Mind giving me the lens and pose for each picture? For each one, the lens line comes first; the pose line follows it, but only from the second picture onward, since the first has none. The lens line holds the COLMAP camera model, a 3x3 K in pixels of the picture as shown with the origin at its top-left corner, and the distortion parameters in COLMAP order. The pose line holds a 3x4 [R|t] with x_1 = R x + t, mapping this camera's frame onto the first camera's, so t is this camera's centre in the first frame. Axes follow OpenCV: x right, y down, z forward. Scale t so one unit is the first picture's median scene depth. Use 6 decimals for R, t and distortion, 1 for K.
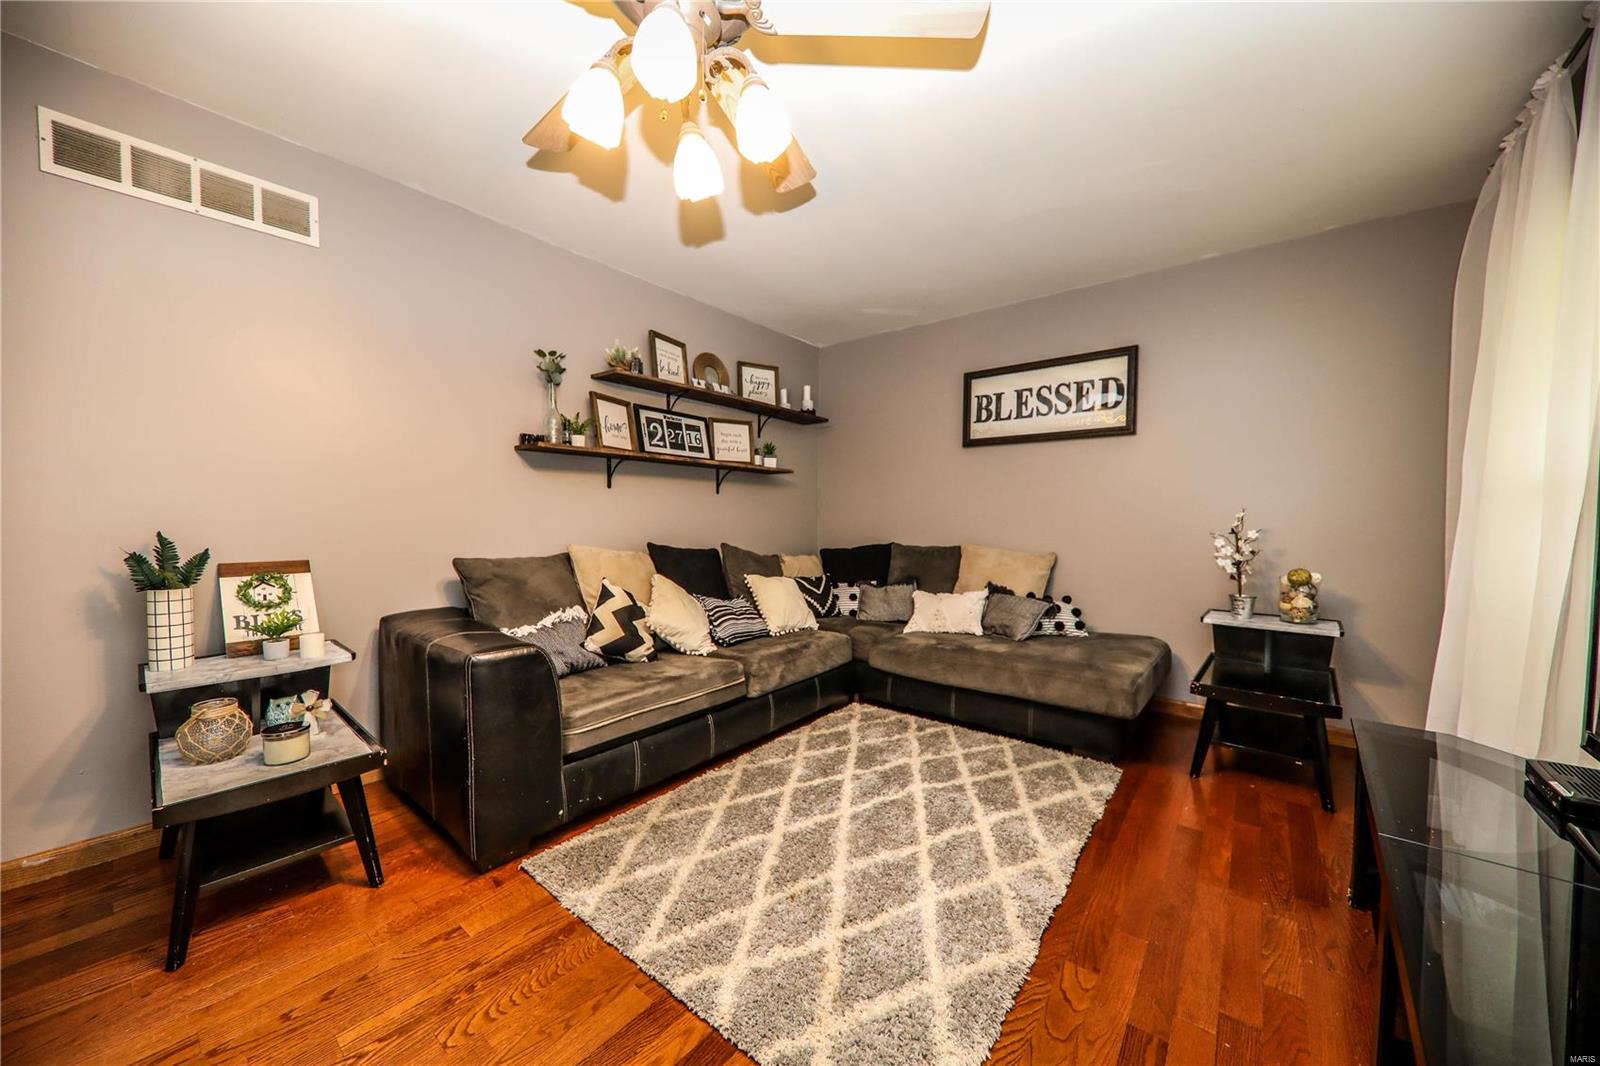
lens RADIAL K [[565.5, 0, 800.0], [0, 565.5, 533.0], [0, 0, 1]] dist [0.020658, -0.000071]
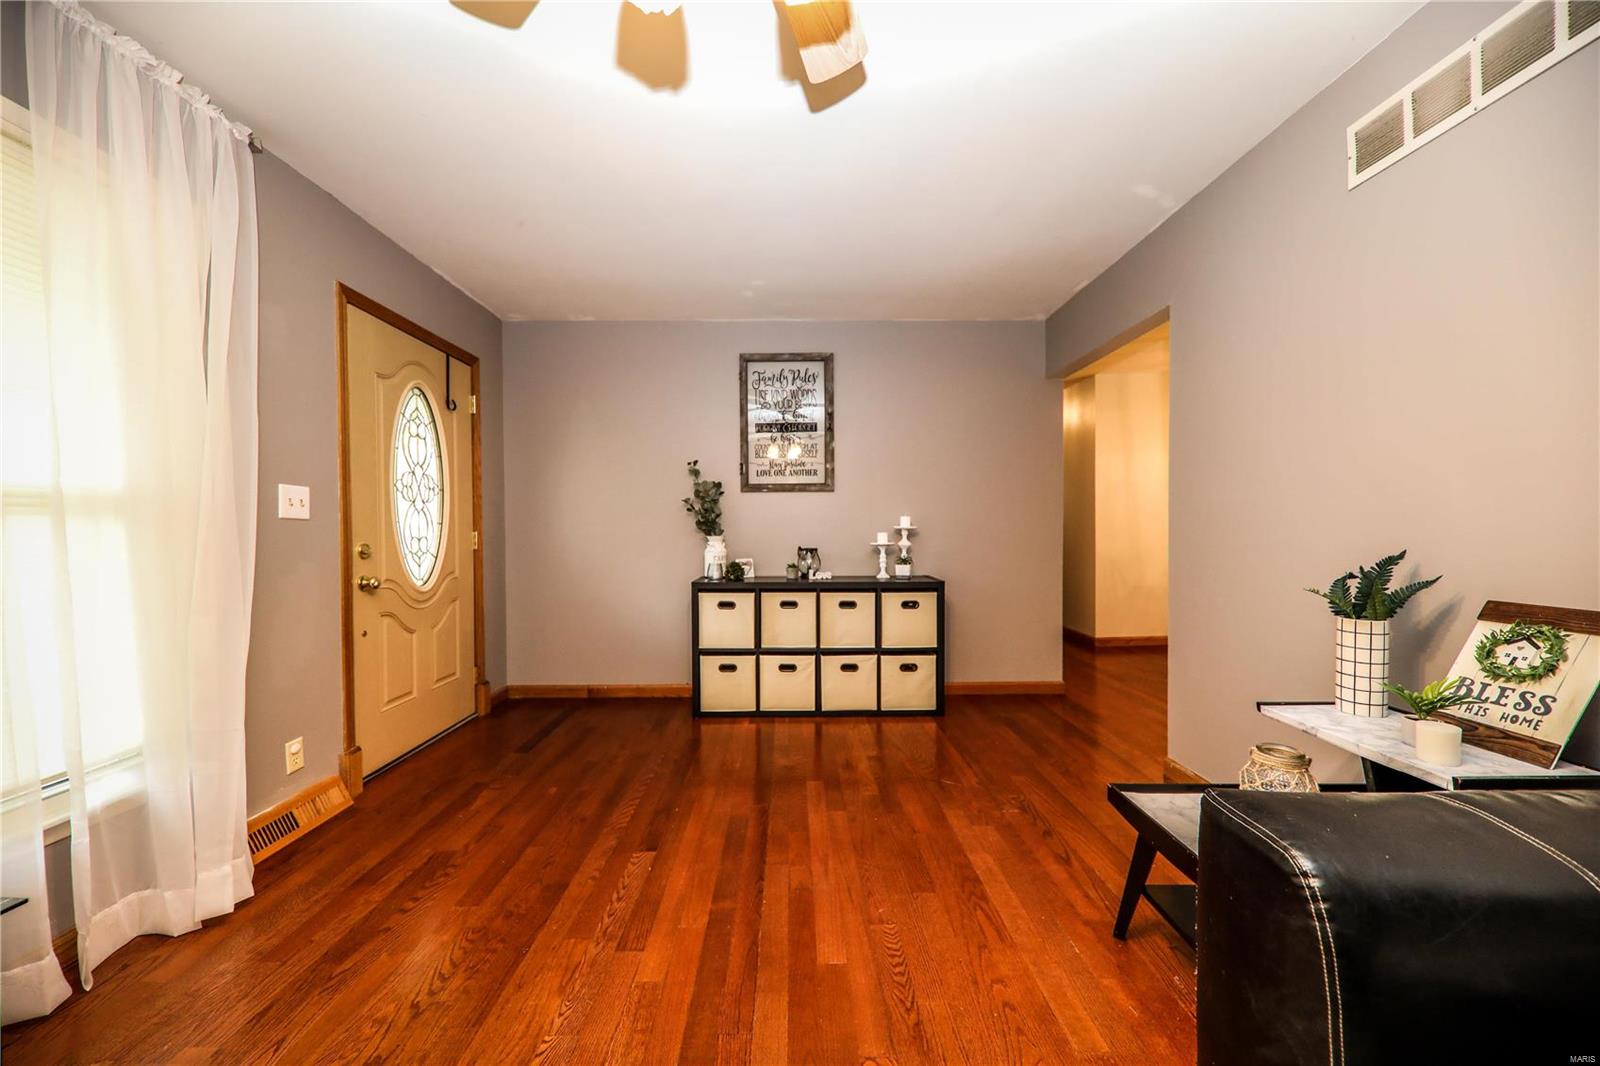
lens RADIAL K [[571.4, 0, 800.0], [0, 571.4, 533.0], [0, 0, 1]] dist [0.011529, -0.006435]
pose [[-0.761226, 0.005705, -0.648462, 0.066568], [-0.015144, 0.999532, 0.026572, -0.035699], [0.648310, 0.030047, -0.760783, 1.077025]]
